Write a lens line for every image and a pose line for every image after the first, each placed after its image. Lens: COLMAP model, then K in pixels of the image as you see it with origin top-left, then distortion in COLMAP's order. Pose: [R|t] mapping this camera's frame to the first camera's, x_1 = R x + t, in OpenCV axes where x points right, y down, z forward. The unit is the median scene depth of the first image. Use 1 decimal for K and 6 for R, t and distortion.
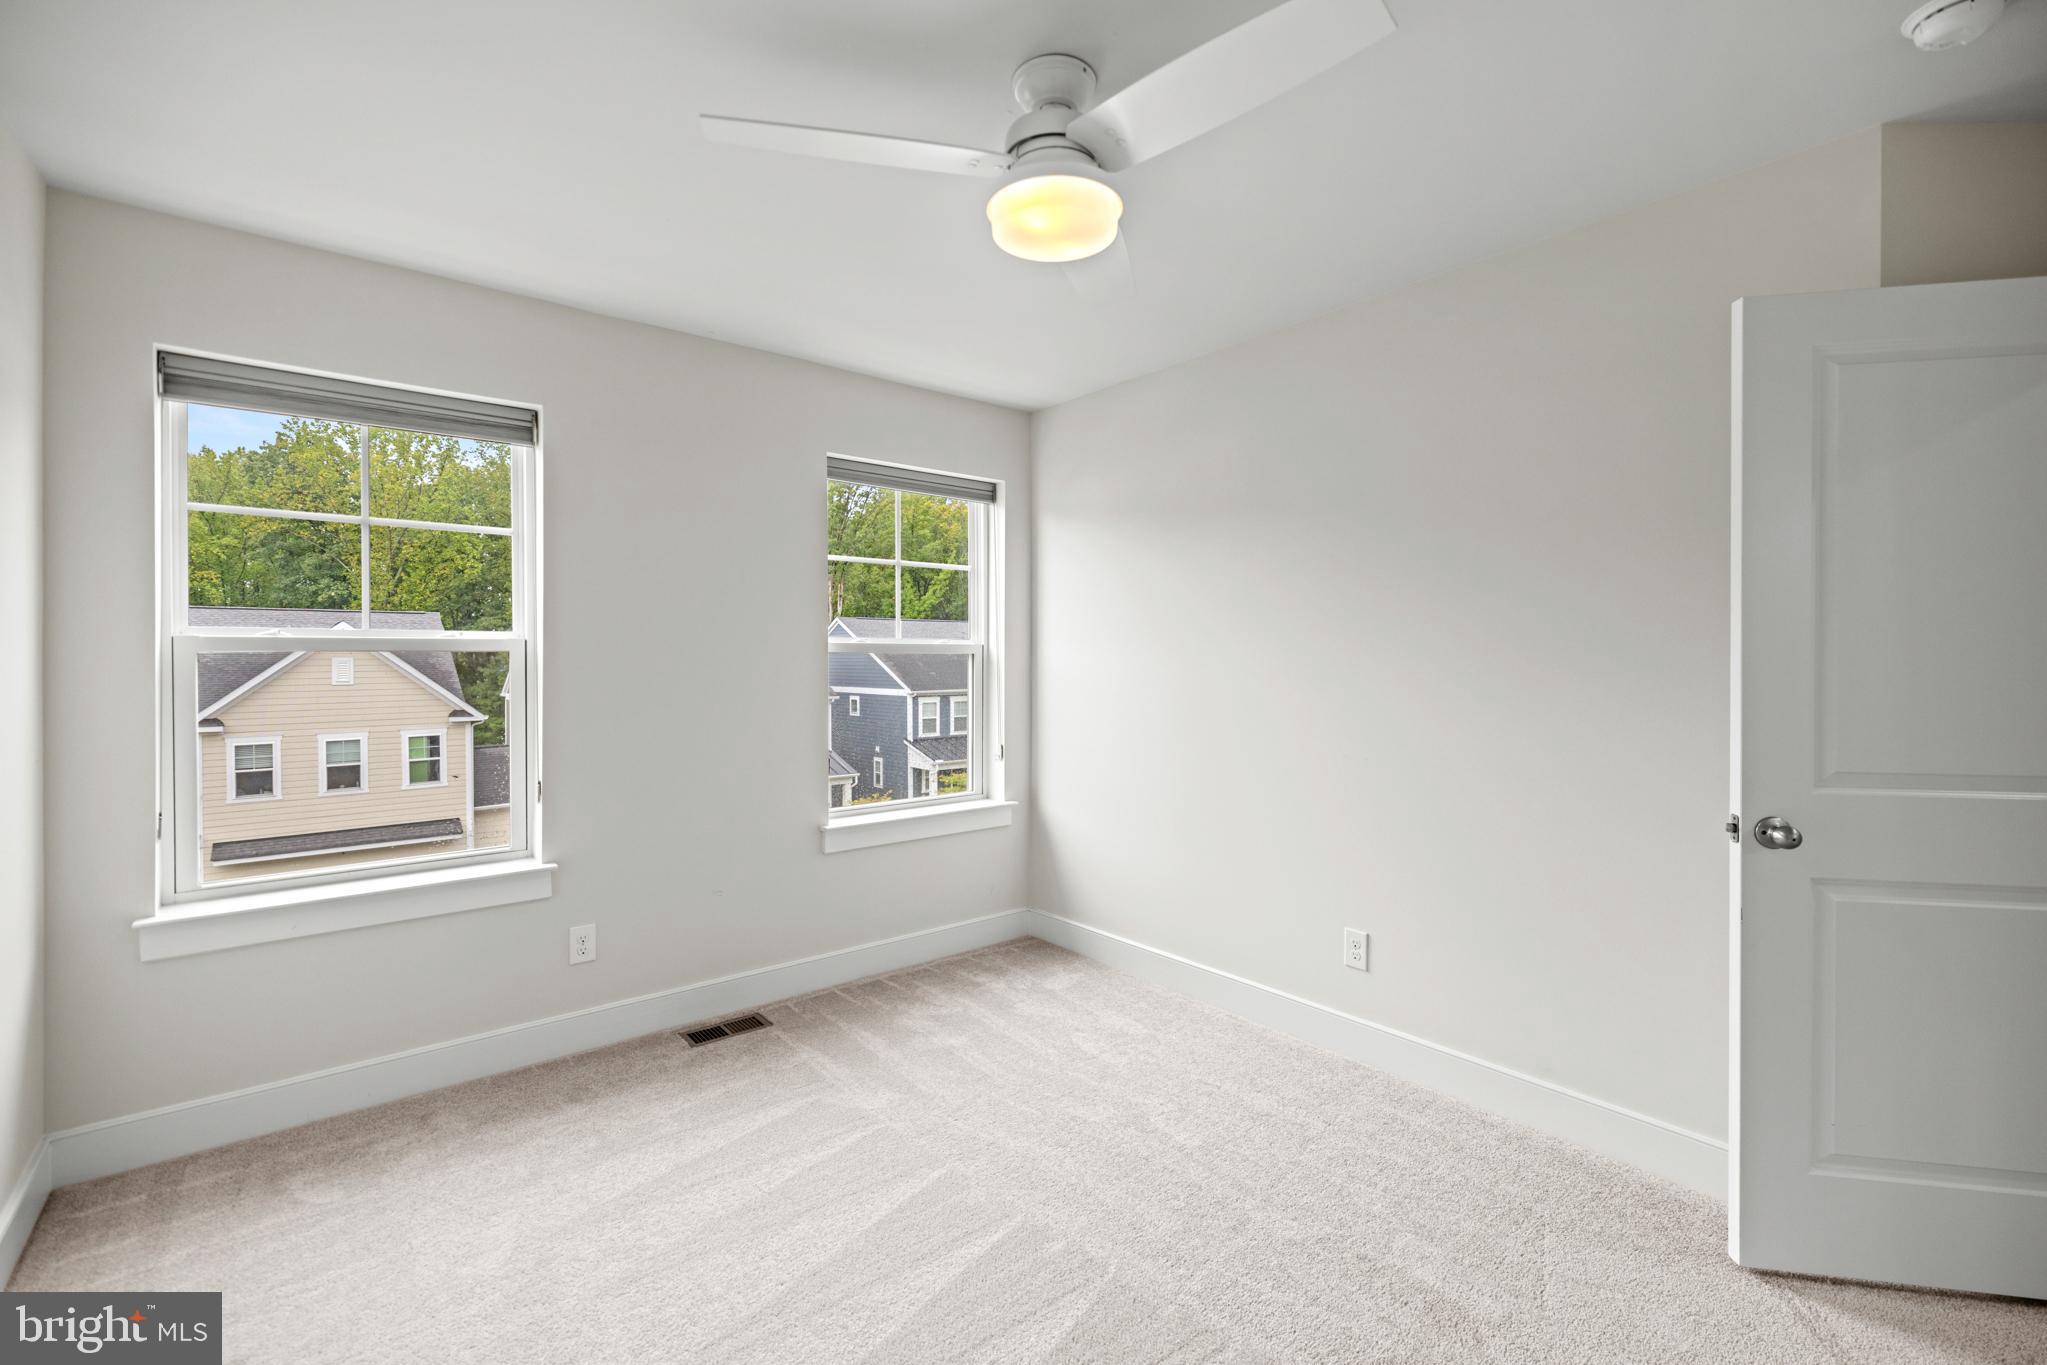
lens RADIAL K [[899.7, 0, 1008.6], [0, 899.7, 662.2], [0, 0, 1]] dist [0.009316, 0.000139]
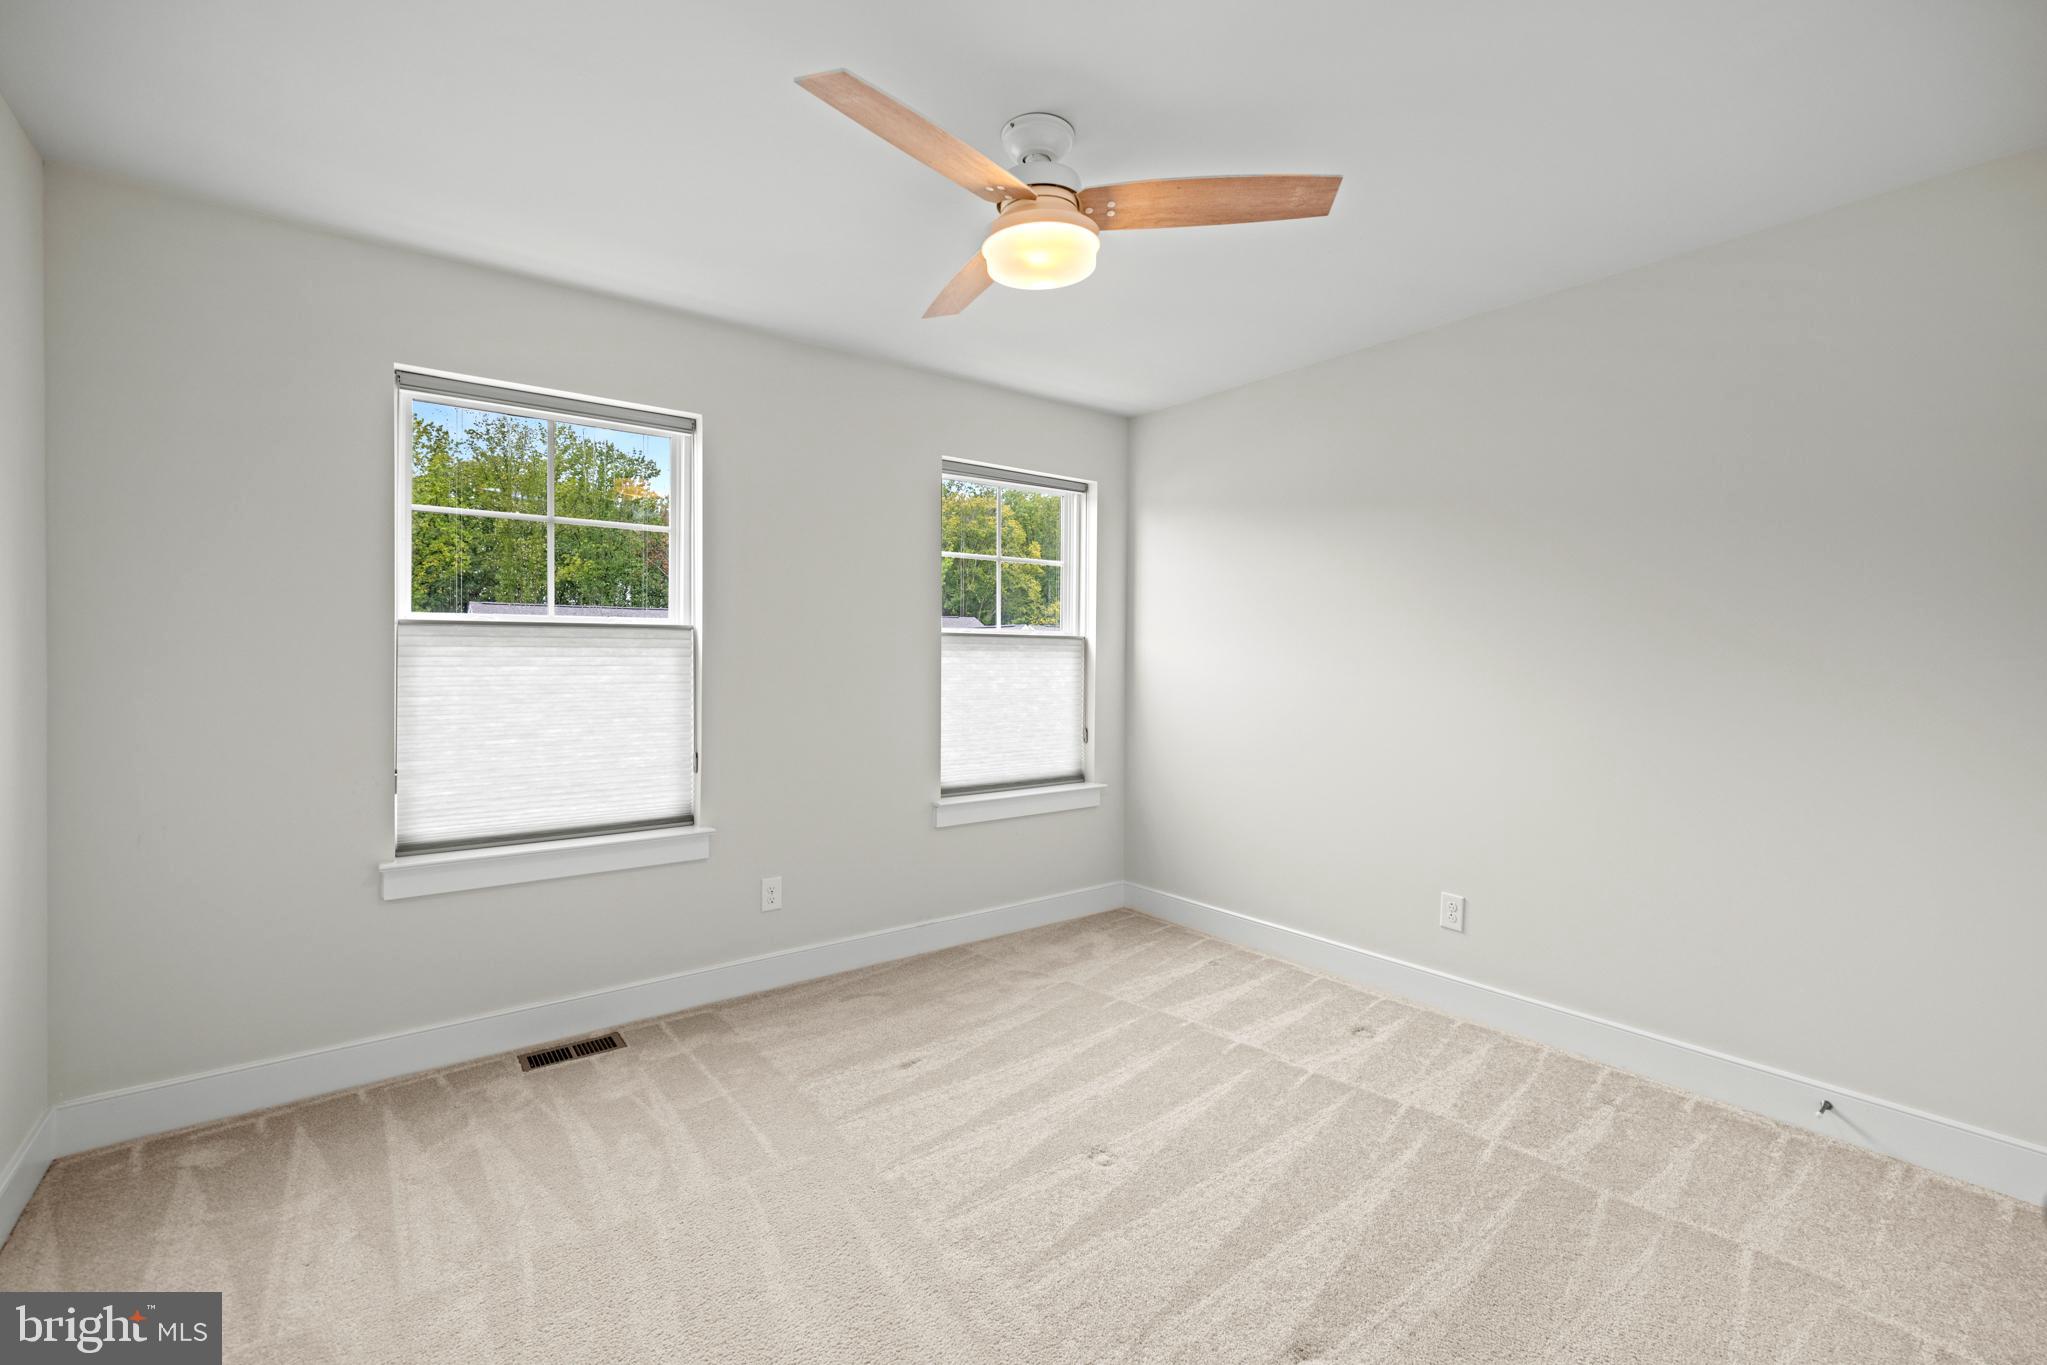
lens RADIAL K [[899.7, 0, 1004.9], [0, 899.7, 675.0], [0, 0, 1]] dist [0.009316, 0.000139]
pose [[0.999759, 0.008434, -0.020270, -0.114694], [-0.008108, 0.999837, 0.016105, 0.011638], [0.020402, -0.015937, 0.999665, -0.088012]]
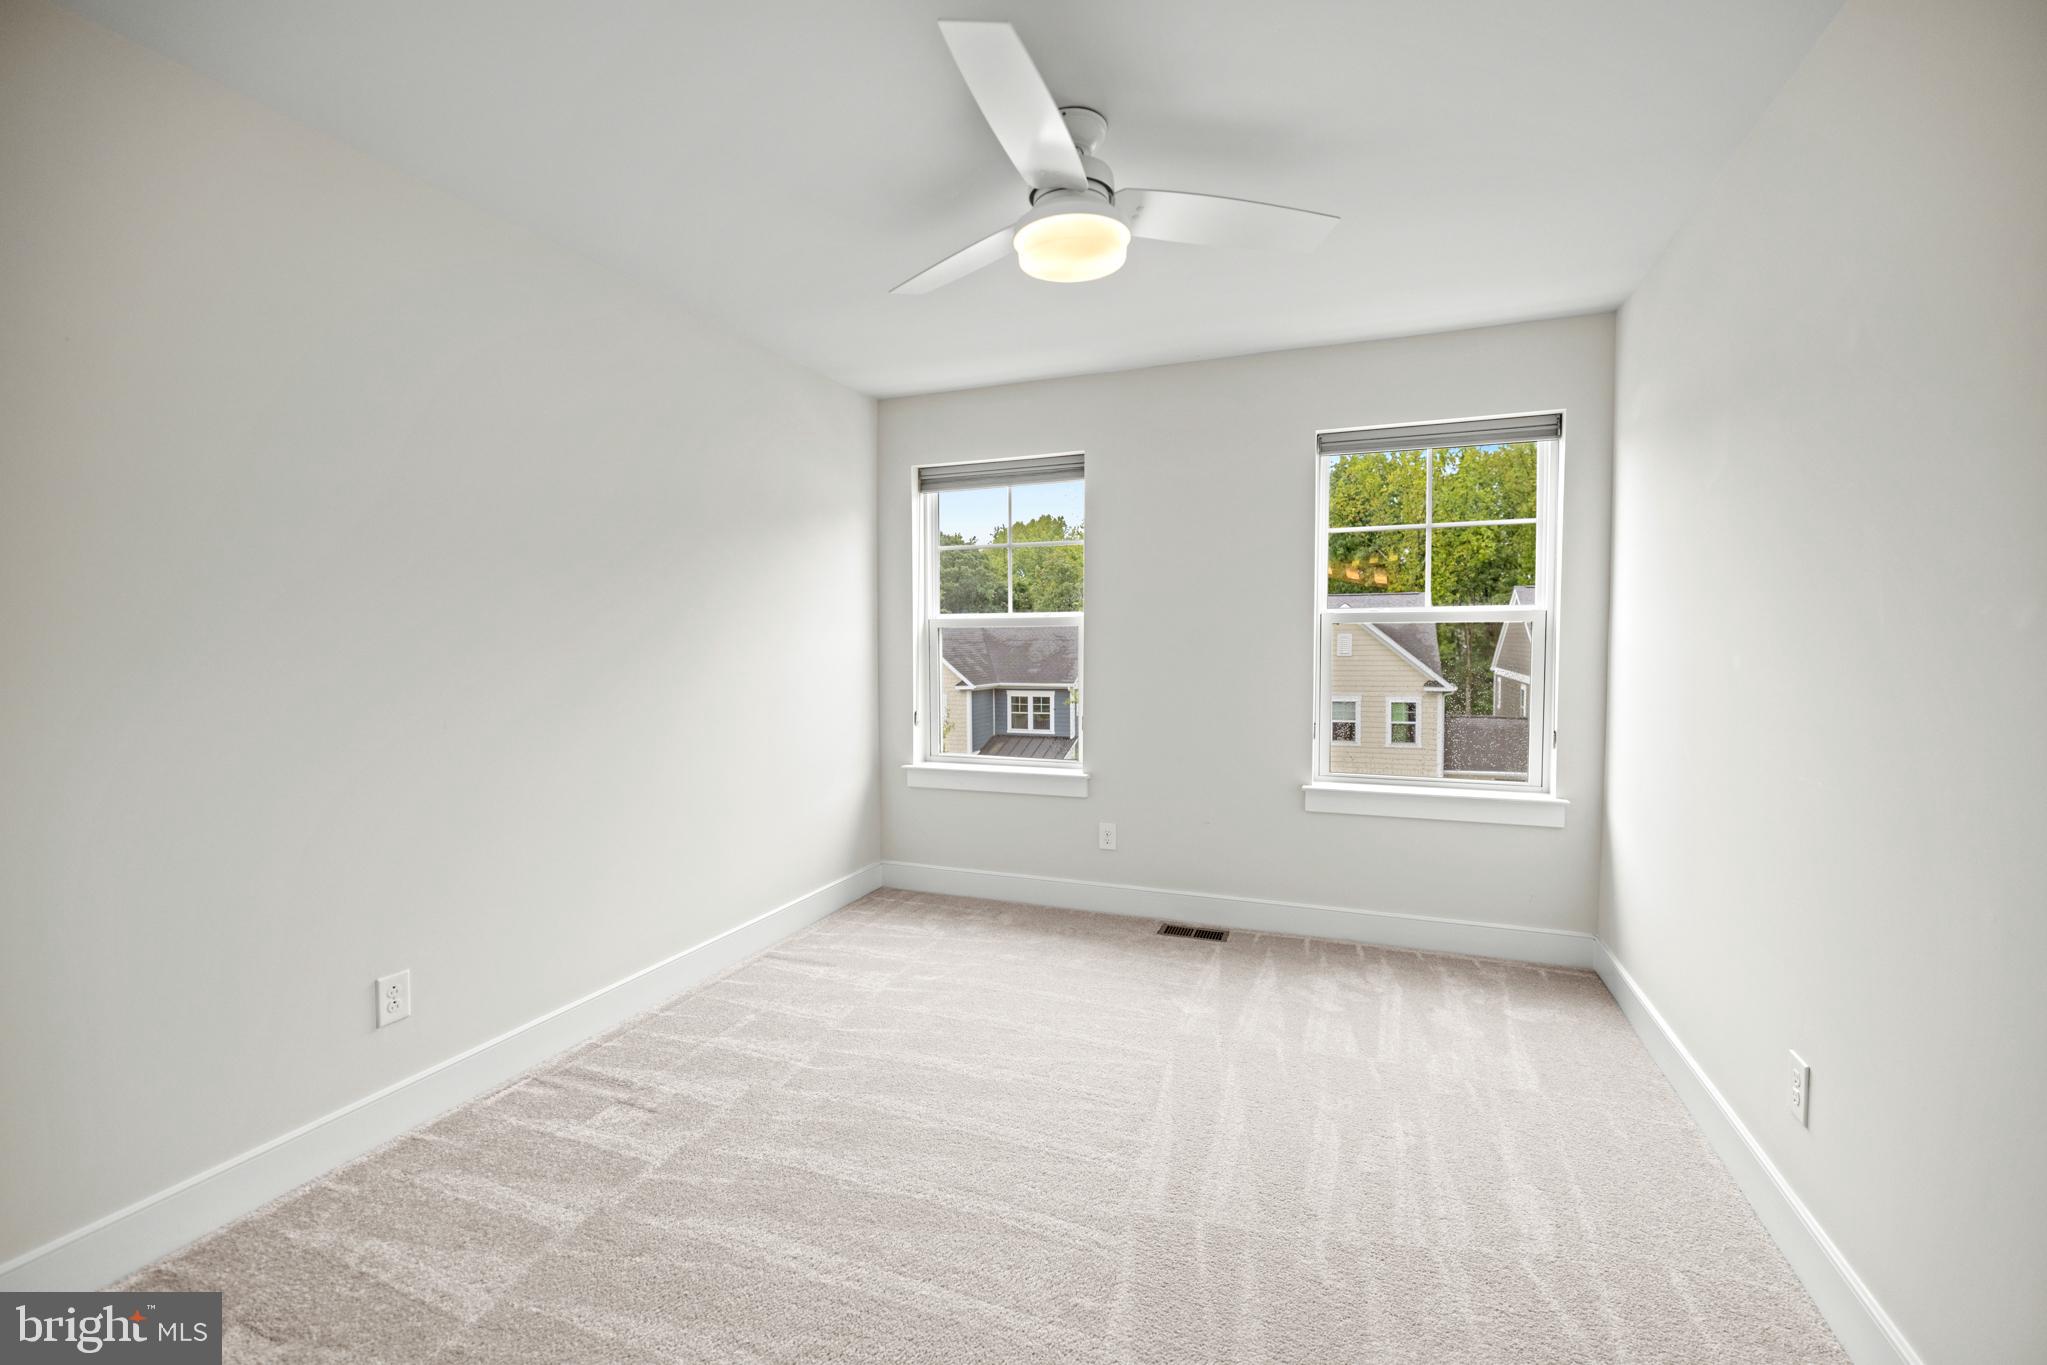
lens RADIAL K [[899.7, 0, 1035.1], [0, 899.7, 673.3], [0, 0, 1]] dist [0.009316, 0.000139]
pose [[0.479873, 0.034074, -0.876676, 0.546980], [-0.000449, 0.999255, 0.038593, 0.007596], [0.877338, -0.018126, 0.479531, 0.199481]]
